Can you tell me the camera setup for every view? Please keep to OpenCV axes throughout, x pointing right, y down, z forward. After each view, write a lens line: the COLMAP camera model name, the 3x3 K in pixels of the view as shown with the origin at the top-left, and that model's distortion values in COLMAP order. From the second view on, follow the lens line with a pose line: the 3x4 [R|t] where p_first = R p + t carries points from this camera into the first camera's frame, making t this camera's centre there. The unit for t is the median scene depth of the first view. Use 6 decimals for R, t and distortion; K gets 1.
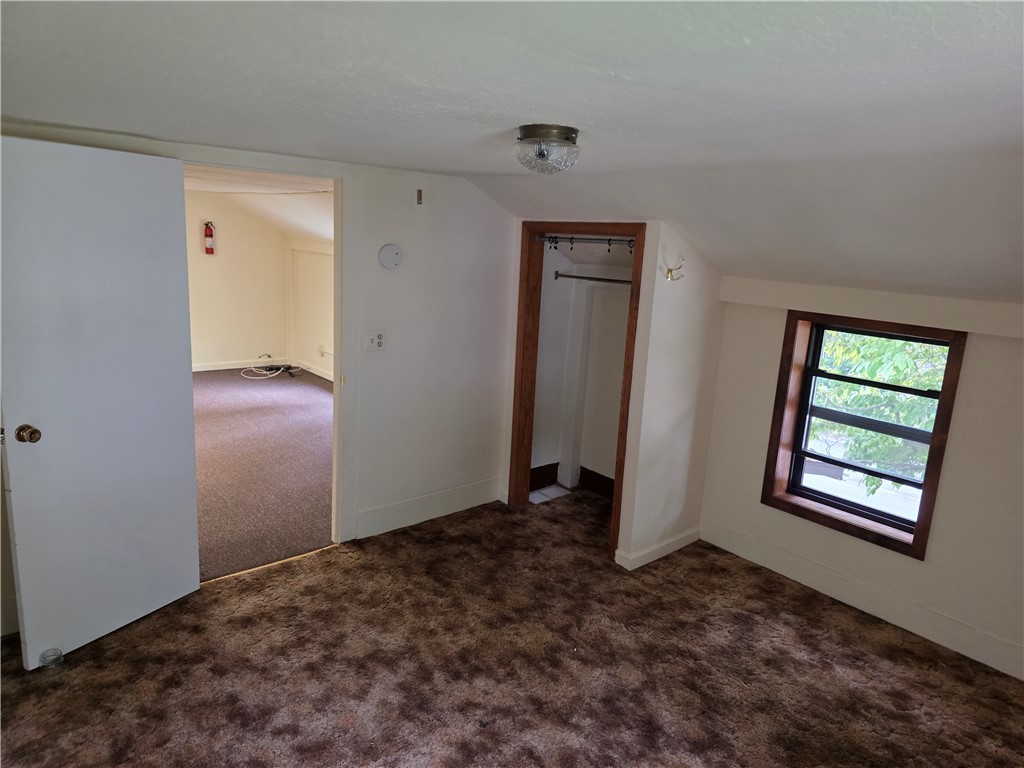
lens RADIAL K [[678.5, 0, 512.4], [0, 678.5, 382.6], [0, 0, 1]] dist [0.019915, -0.024470]
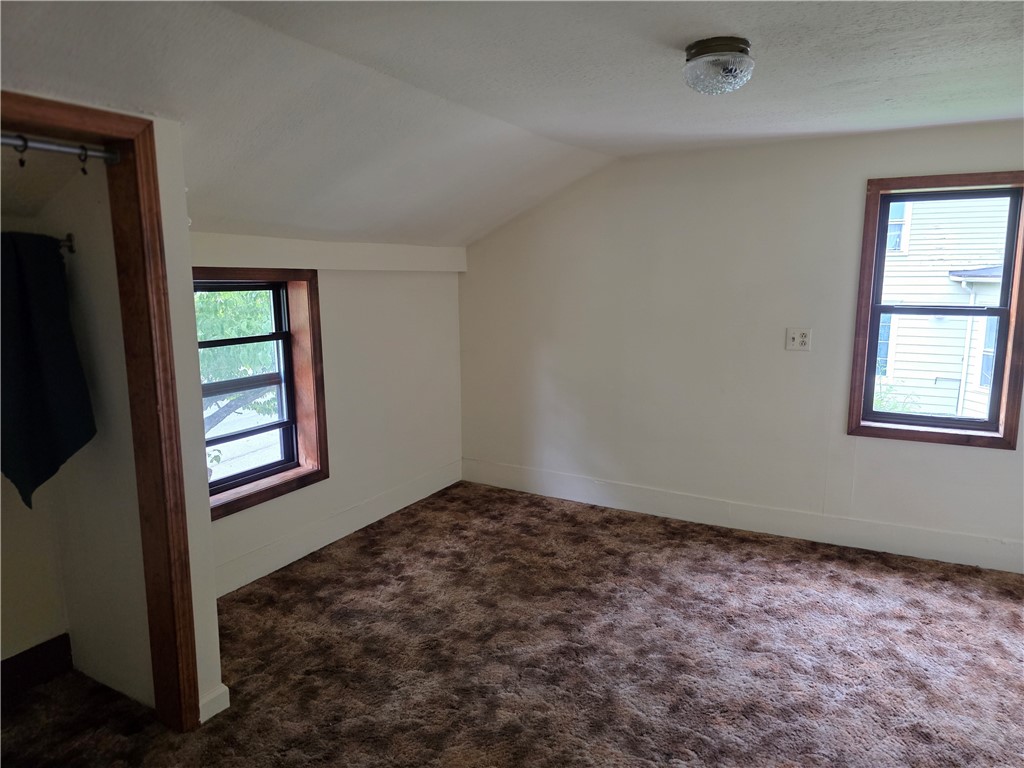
lens RADIAL K [[678.5, 0, 510.8], [0, 678.5, 387.1], [0, 0, 1]] dist [0.019915, -0.024470]
pose [[-0.381126, -0.204830, 0.901547, -0.518694], [0.174516, 0.941679, 0.287723, -0.156734], [-0.907903, 0.266993, -0.323153, 1.102620]]
